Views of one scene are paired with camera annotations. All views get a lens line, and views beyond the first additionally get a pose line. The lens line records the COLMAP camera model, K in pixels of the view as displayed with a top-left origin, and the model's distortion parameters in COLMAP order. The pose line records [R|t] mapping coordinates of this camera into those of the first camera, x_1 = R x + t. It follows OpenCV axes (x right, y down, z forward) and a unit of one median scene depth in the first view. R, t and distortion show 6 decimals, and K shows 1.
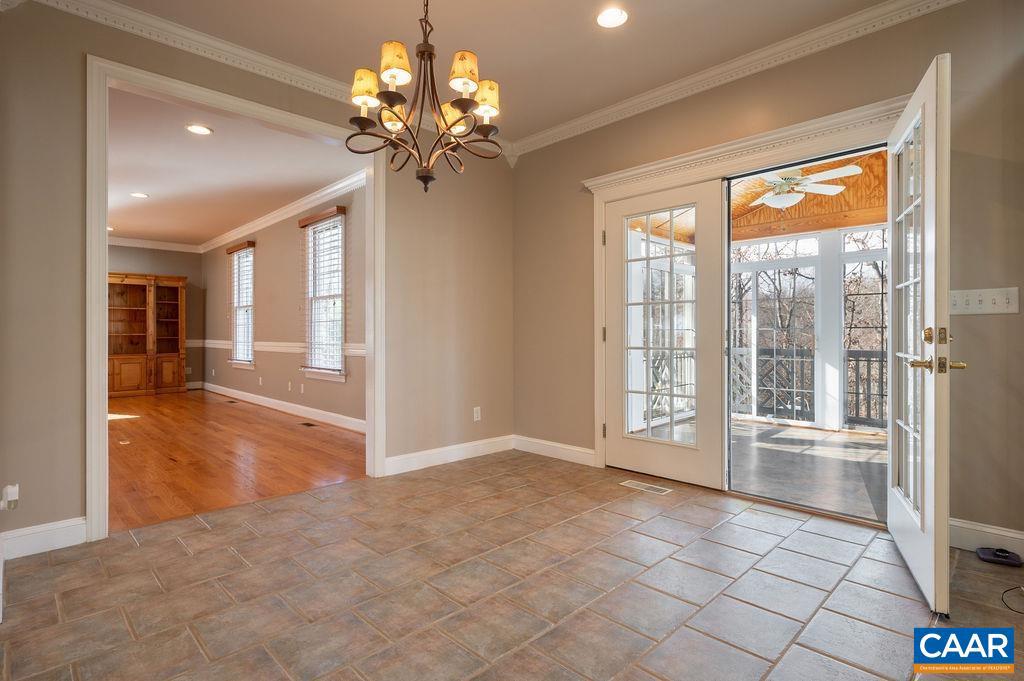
lens RADIAL K [[522.4, 0, 512.5], [0, 522.4, 336.8], [0, 0, 1]] dist [-0.002616, -0.000023]
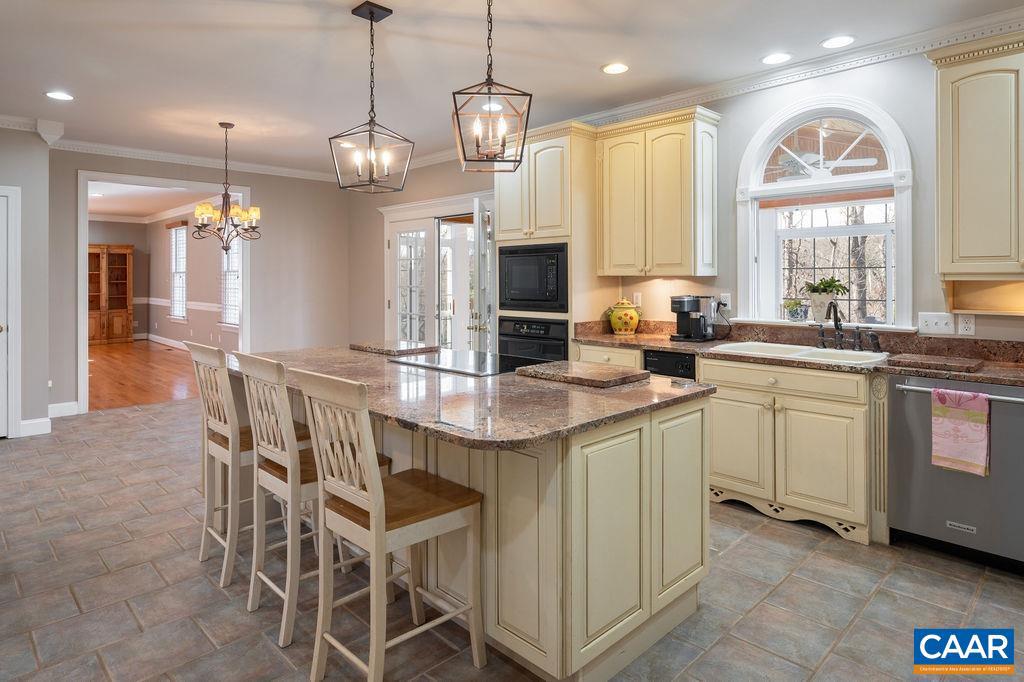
lens RADIAL K [[594.3, 0, 506.9], [0, 594.3, 283.3], [0, 0, 1]] dist [0.001288, 0.000160]
pose [[0.999993, 0.001055, -0.003510, 0.253885], [-0.001049, 0.999998, 0.001820, -0.034076], [0.003512, -0.001816, 0.999992, -0.387086]]
